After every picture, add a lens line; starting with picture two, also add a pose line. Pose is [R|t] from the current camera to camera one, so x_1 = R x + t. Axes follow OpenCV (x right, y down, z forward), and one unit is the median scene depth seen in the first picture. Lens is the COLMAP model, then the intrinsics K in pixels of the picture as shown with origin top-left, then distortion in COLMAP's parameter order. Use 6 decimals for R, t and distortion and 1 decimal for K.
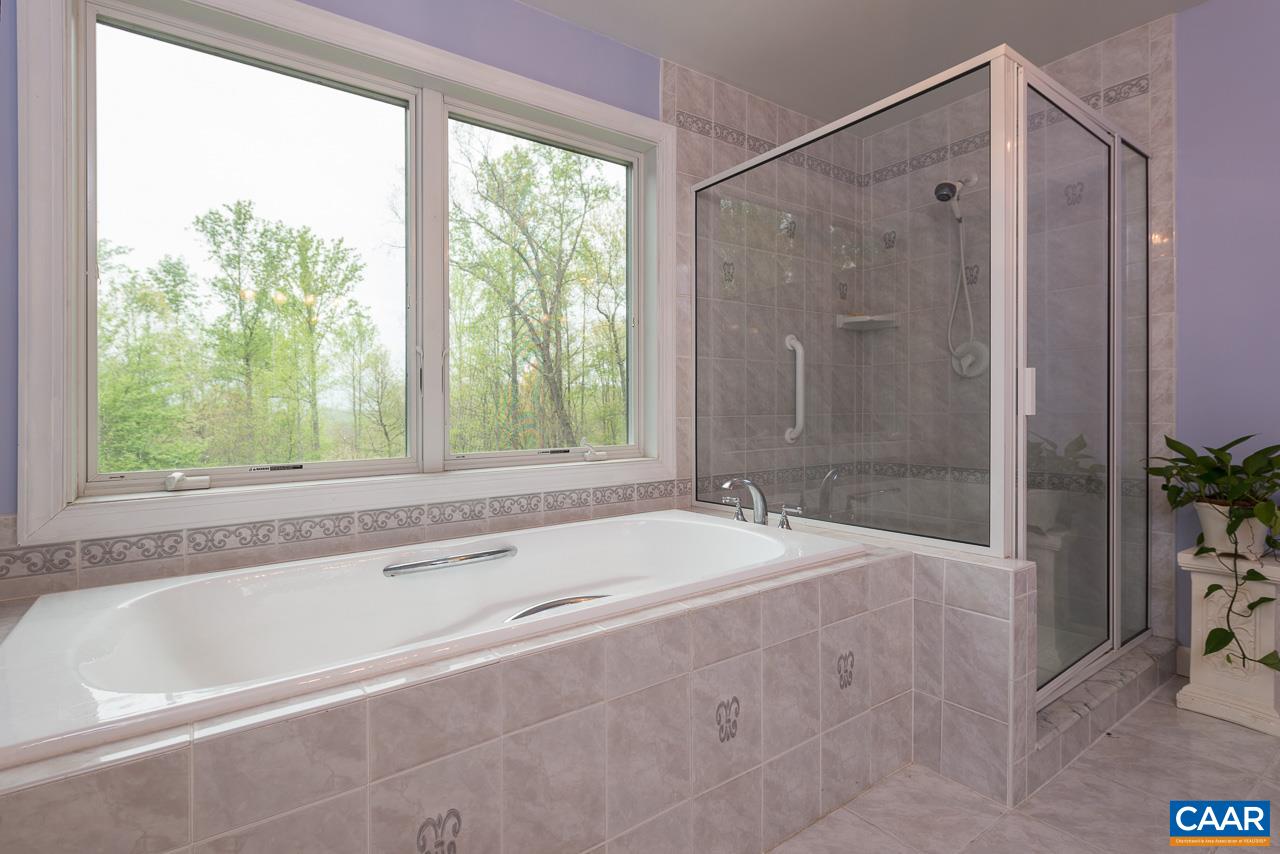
lens RADIAL K [[617.2, 0, 637.9], [0, 617.2, 419.1], [0, 0, 1]] dist [0.004072, 0.000481]
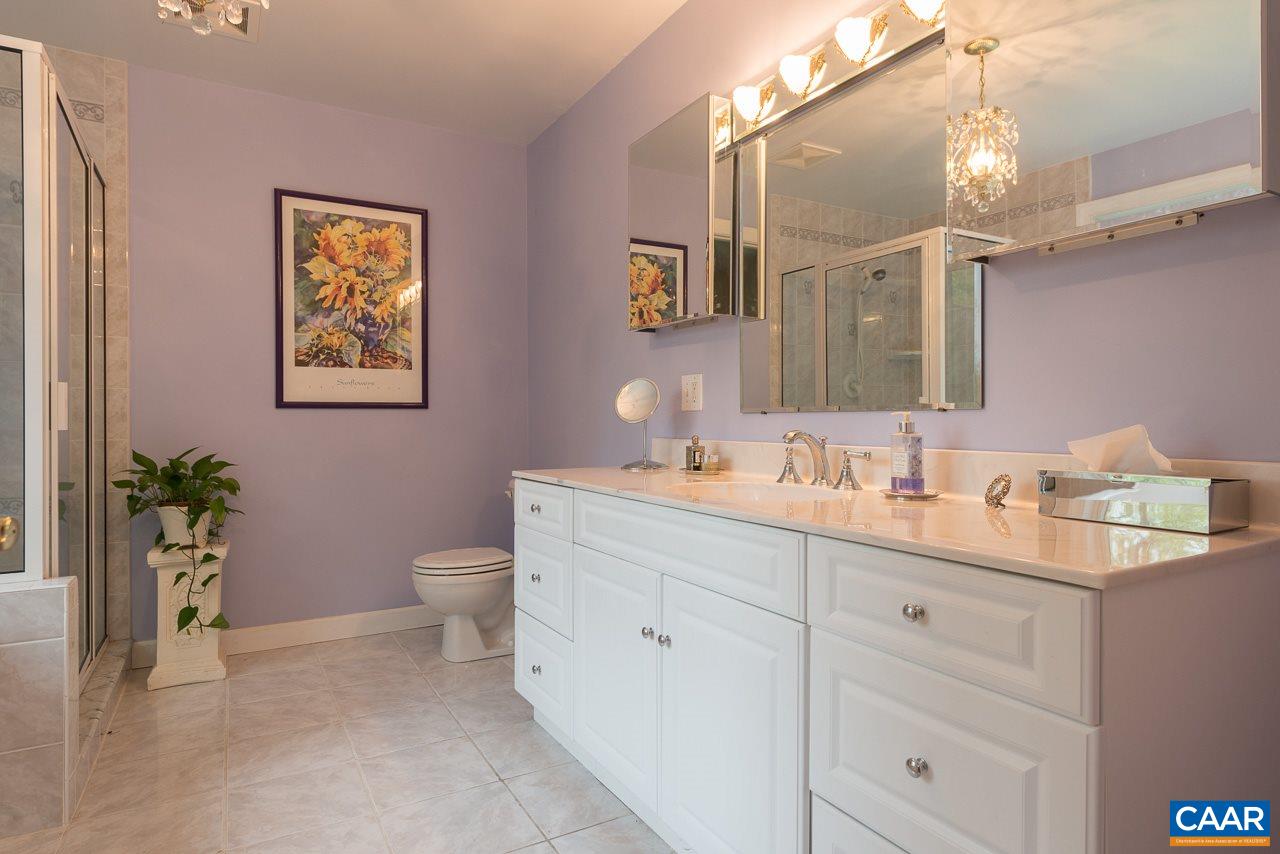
lens RADIAL K [[727.6, 0, 639.3], [0, 727.6, 430.0], [0, 0, 1]] dist [0.001121, 0.000229]
pose [[0.106953, 0.007717, 0.994234, -0.369053], [0.005968, 0.999947, -0.008404, 0.008032], [-0.994246, 0.006832, 0.106901, -0.033156]]
